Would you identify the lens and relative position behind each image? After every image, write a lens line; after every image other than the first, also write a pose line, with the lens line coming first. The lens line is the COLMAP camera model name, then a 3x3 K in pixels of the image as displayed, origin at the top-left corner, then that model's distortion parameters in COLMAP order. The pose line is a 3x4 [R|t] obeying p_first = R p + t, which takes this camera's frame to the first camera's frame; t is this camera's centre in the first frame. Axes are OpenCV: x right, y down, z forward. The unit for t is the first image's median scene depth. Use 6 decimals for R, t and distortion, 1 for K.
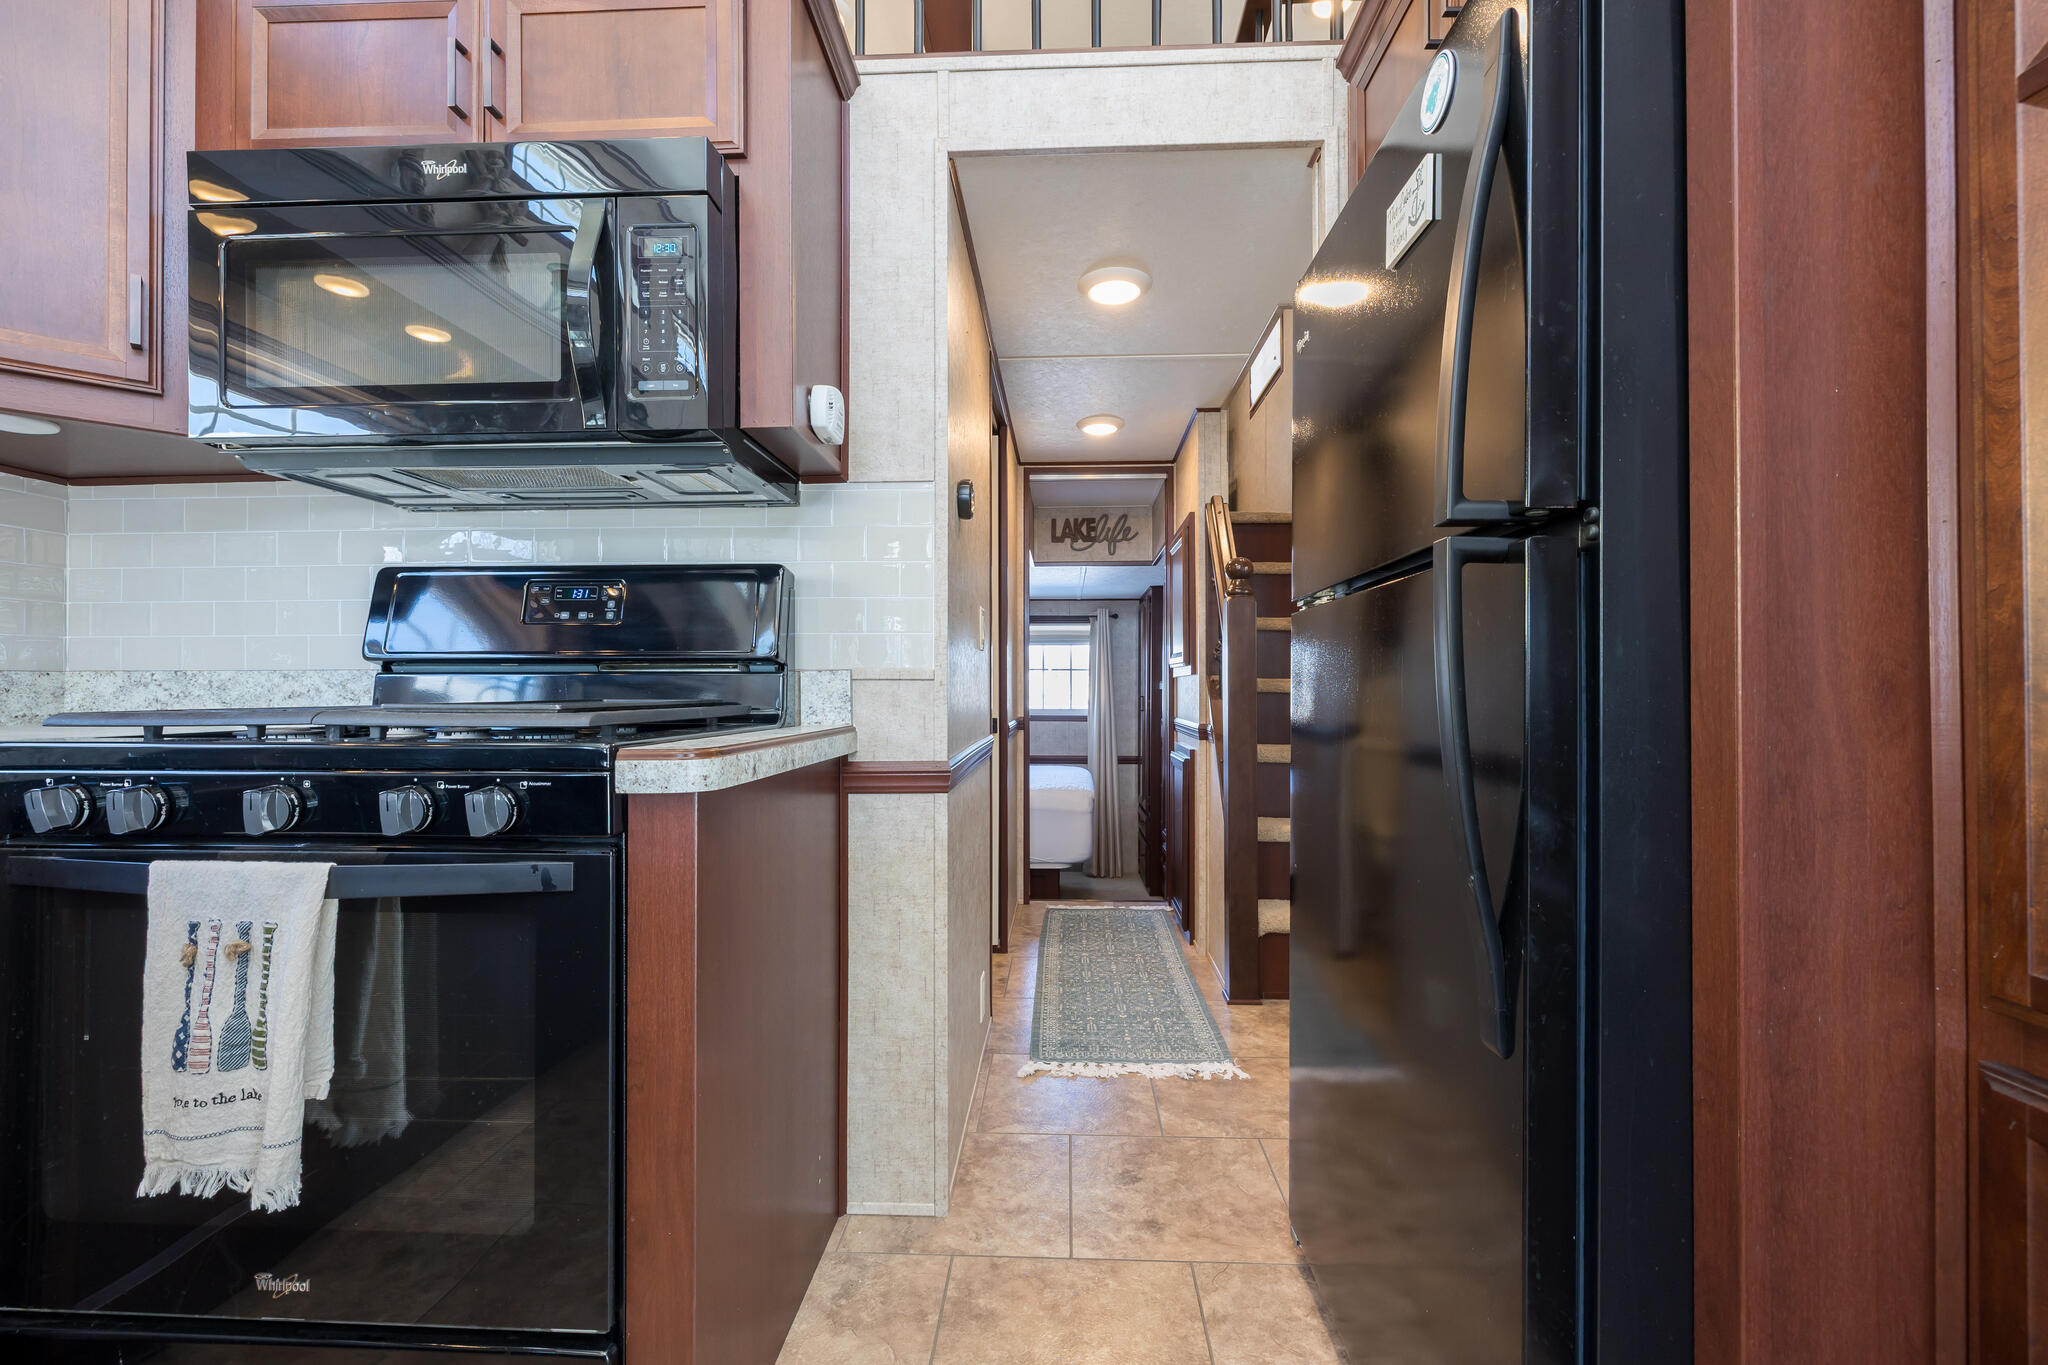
lens RADIAL K [[857.9, 0, 1026.7], [0, 857.9, 680.2], [0, 0, 1]] dist [-0.001166, 0.000110]
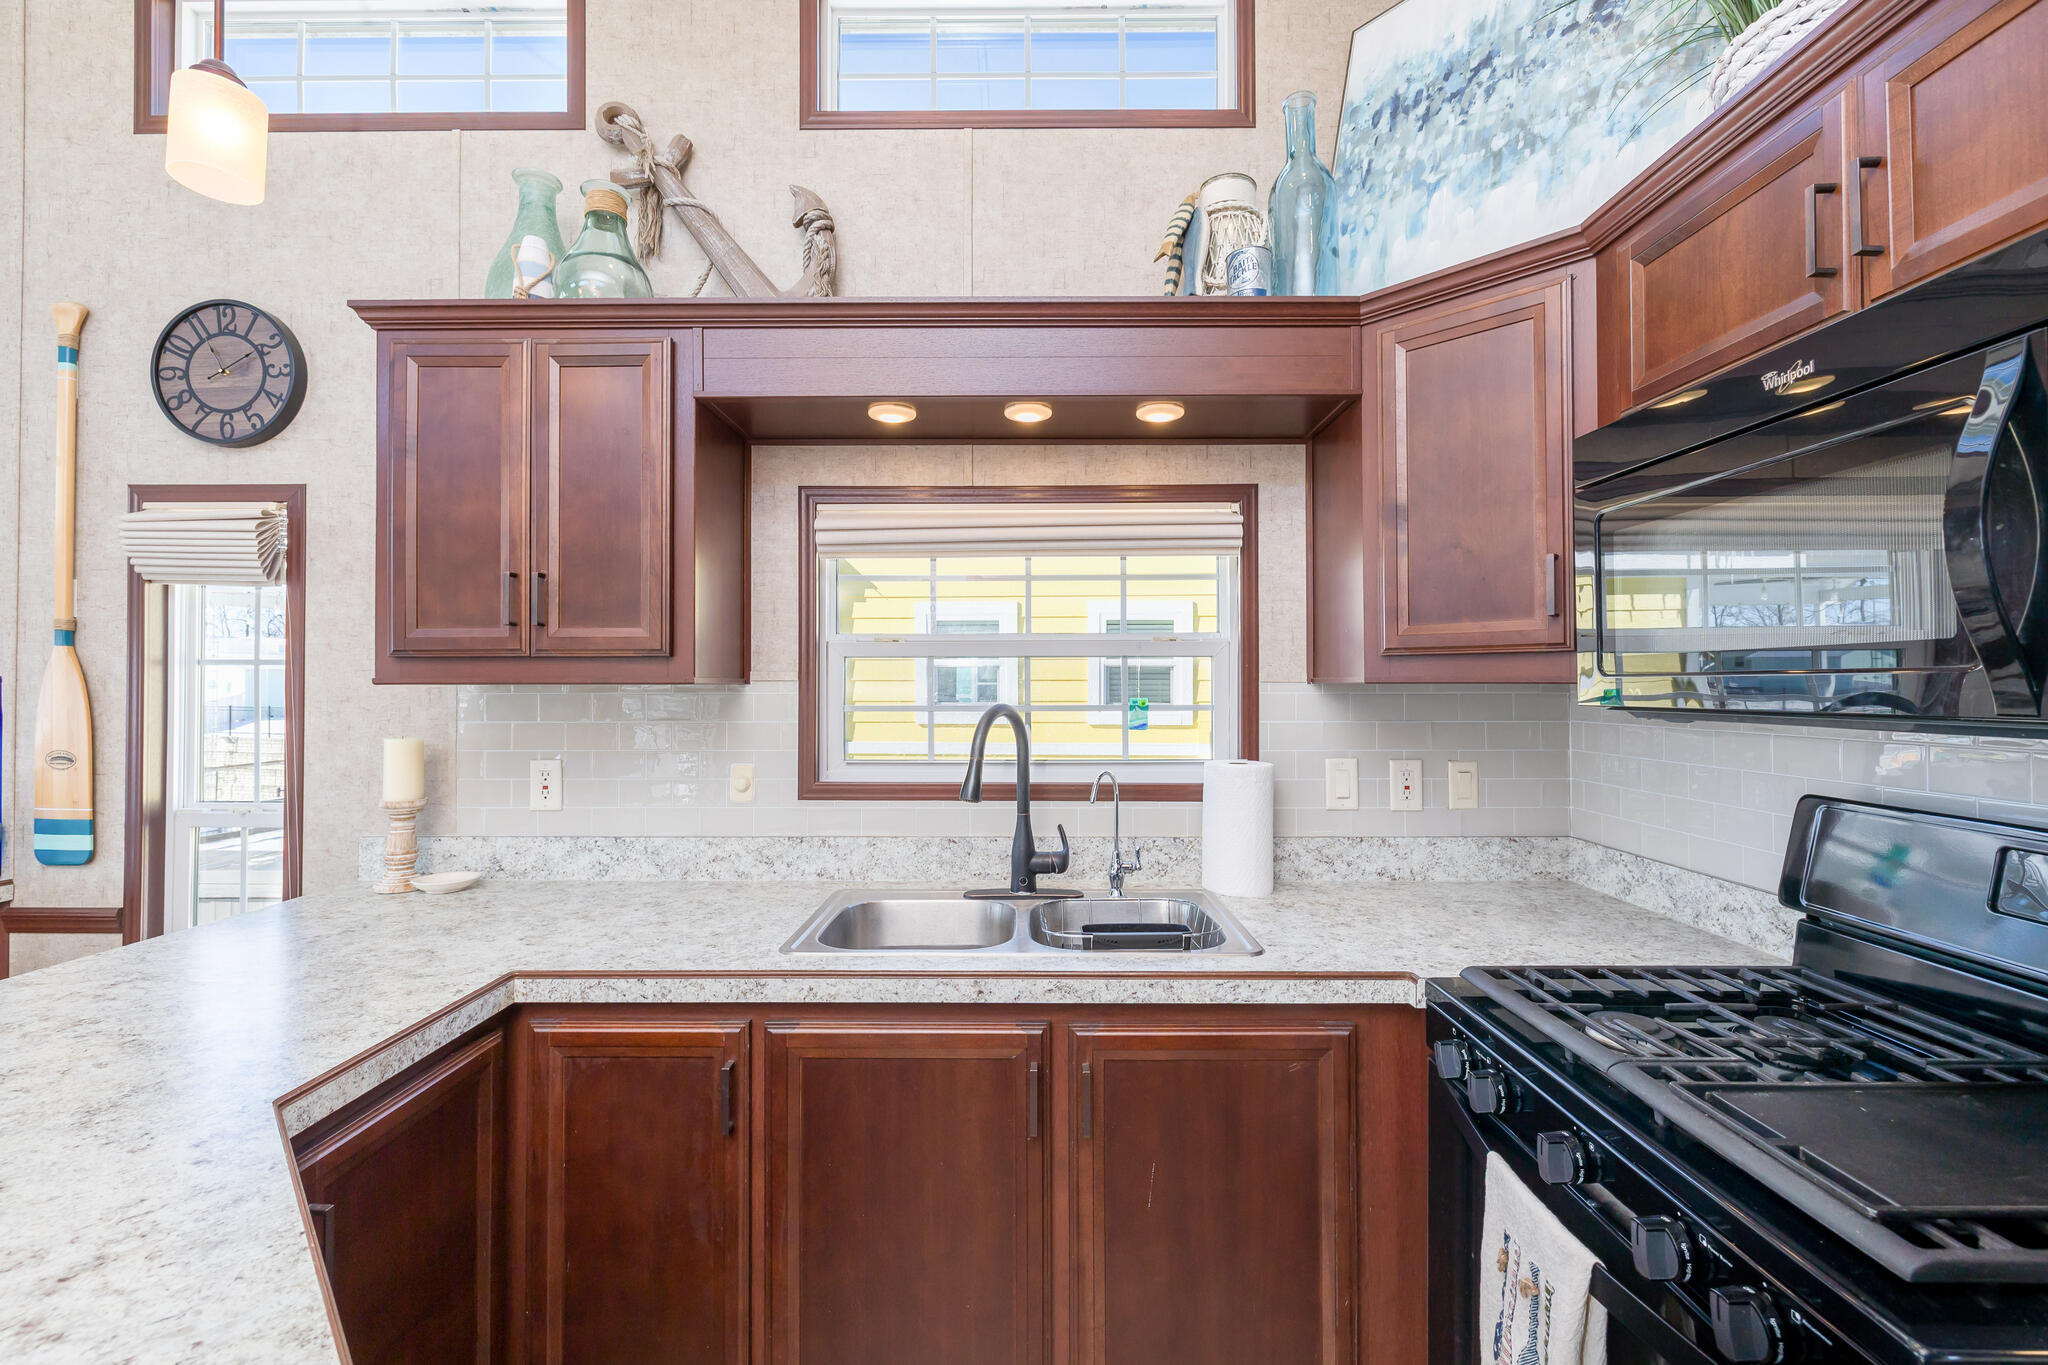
lens RADIAL K [[868.9, 0, 1027.1], [0, 868.9, 676.1], [0, 0, 1]] dist [-0.000926, 0.000113]
pose [[0.042638, -0.008165, -0.999057, 0.069766], [0.010330, 0.999917, -0.007731, -0.260298], [0.999037, -0.009990, 0.042718, 0.213940]]
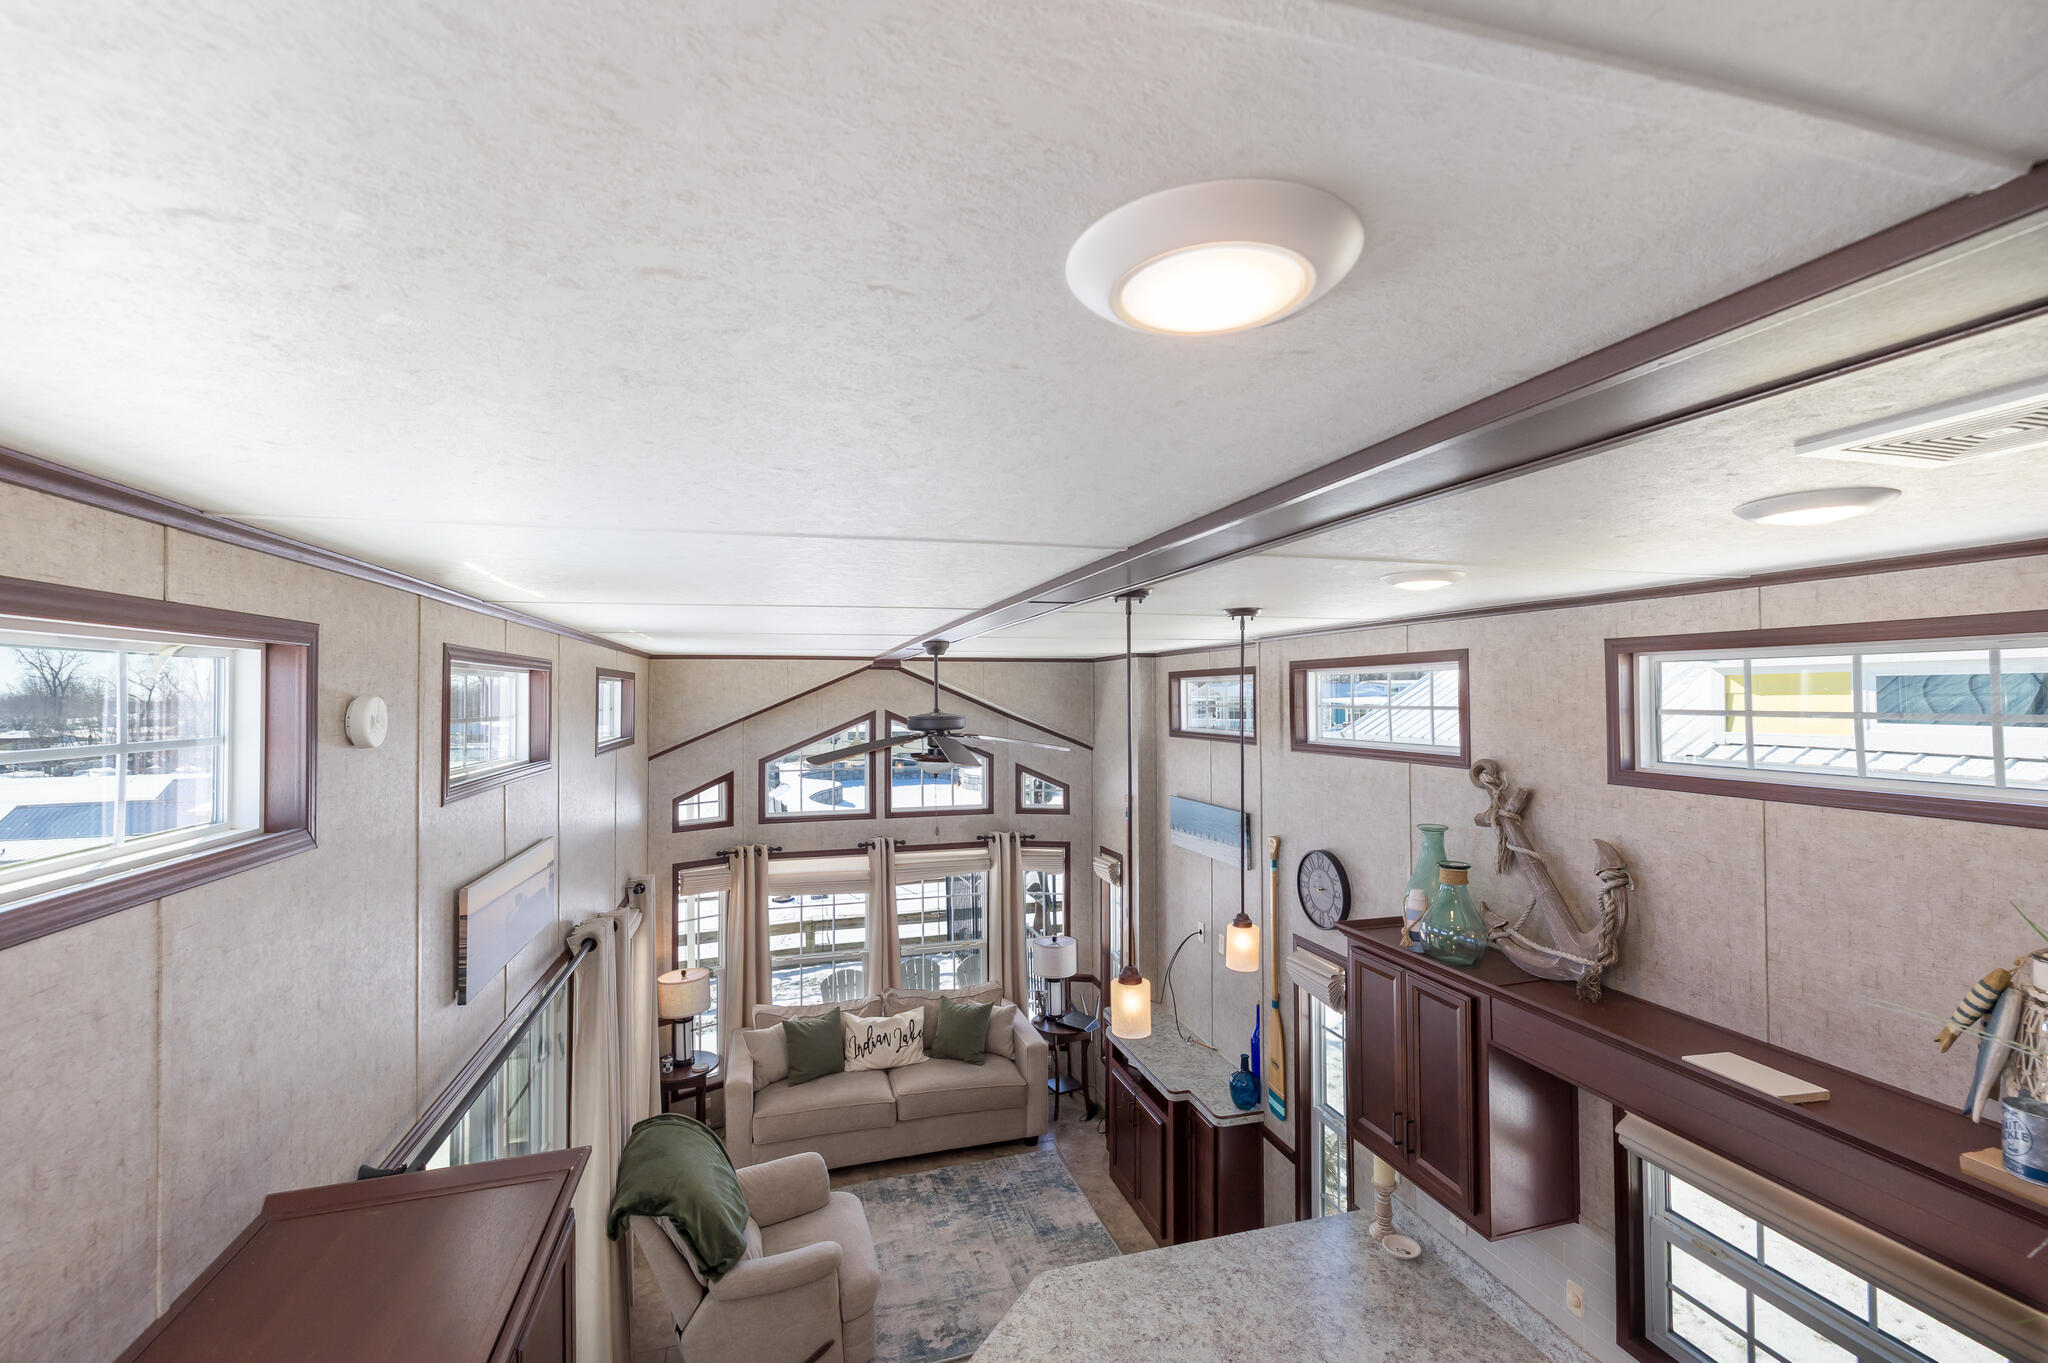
lens RADIAL K [[862.8, 0, 1029.0], [0, 862.8, 677.7], [0, 0, 1]] dist [-0.001355, -0.000083]
pose [[-0.945811, 0.000117, -0.324716, 0.276817], [0.010036, 0.999533, -0.028872, -1.317535], [0.324561, -0.030567, -0.945371, 1.140591]]
